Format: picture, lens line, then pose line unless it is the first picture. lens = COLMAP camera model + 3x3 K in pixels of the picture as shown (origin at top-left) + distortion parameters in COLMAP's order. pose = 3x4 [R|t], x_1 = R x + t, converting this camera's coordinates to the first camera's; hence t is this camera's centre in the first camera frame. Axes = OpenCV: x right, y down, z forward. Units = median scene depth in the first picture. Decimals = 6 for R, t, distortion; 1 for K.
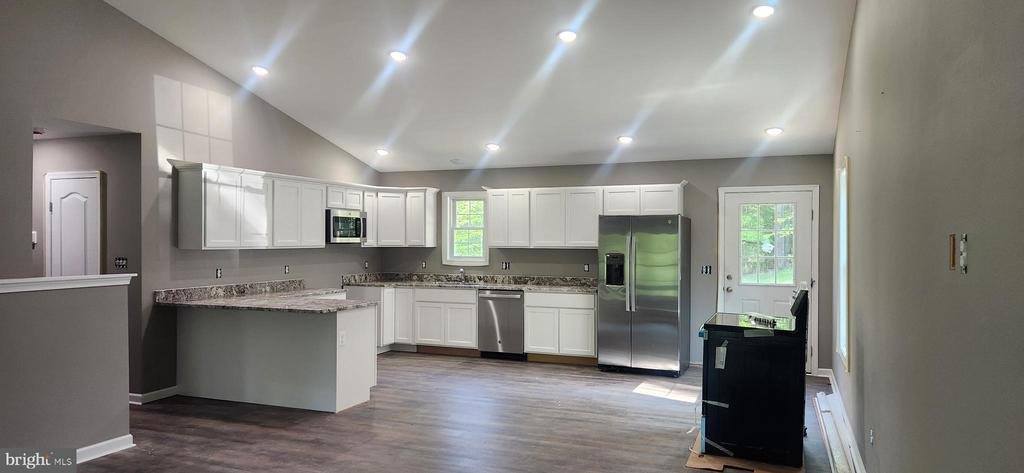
lens RADIAL K [[683.9, 0, 503.5], [0, 683.9, 251.4], [0, 0, 1]] dist [0.043818, -0.011592]
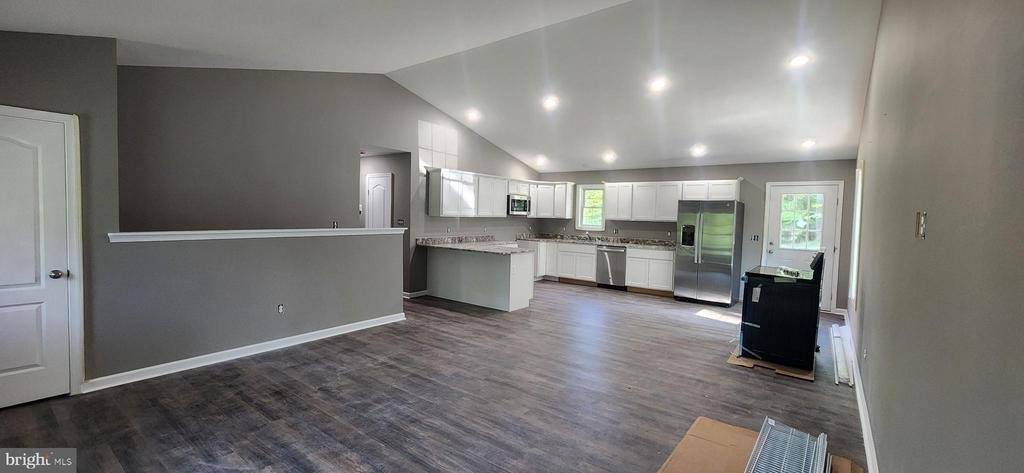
lens RADIAL K [[419.8, 0, 510.3], [0, 419.8, 235.6], [0, 0, 1]] dist [0.004587, 0.000545]
pose [[0.968585, 0.033139, -0.246465, 0.010382], [-0.025036, 0.999040, 0.035937, 0.003089], [0.247419, -0.028637, 0.968485, -0.016702]]
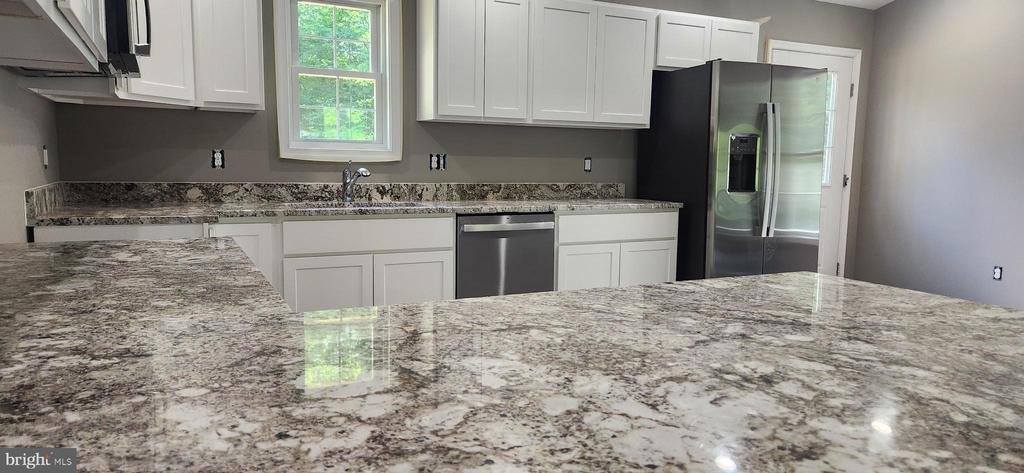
lens RADIAL K [[683.9, 0, 512.3], [0, 683.9, 239.1], [0, 0, 1]] dist [0.043818, -0.011592]
pose [[0.666138, -0.080018, 0.741524, -0.443161], [-0.002695, 0.993963, 0.109680, 0.031551], [-0.745824, -0.075060, 0.661901, 0.920344]]
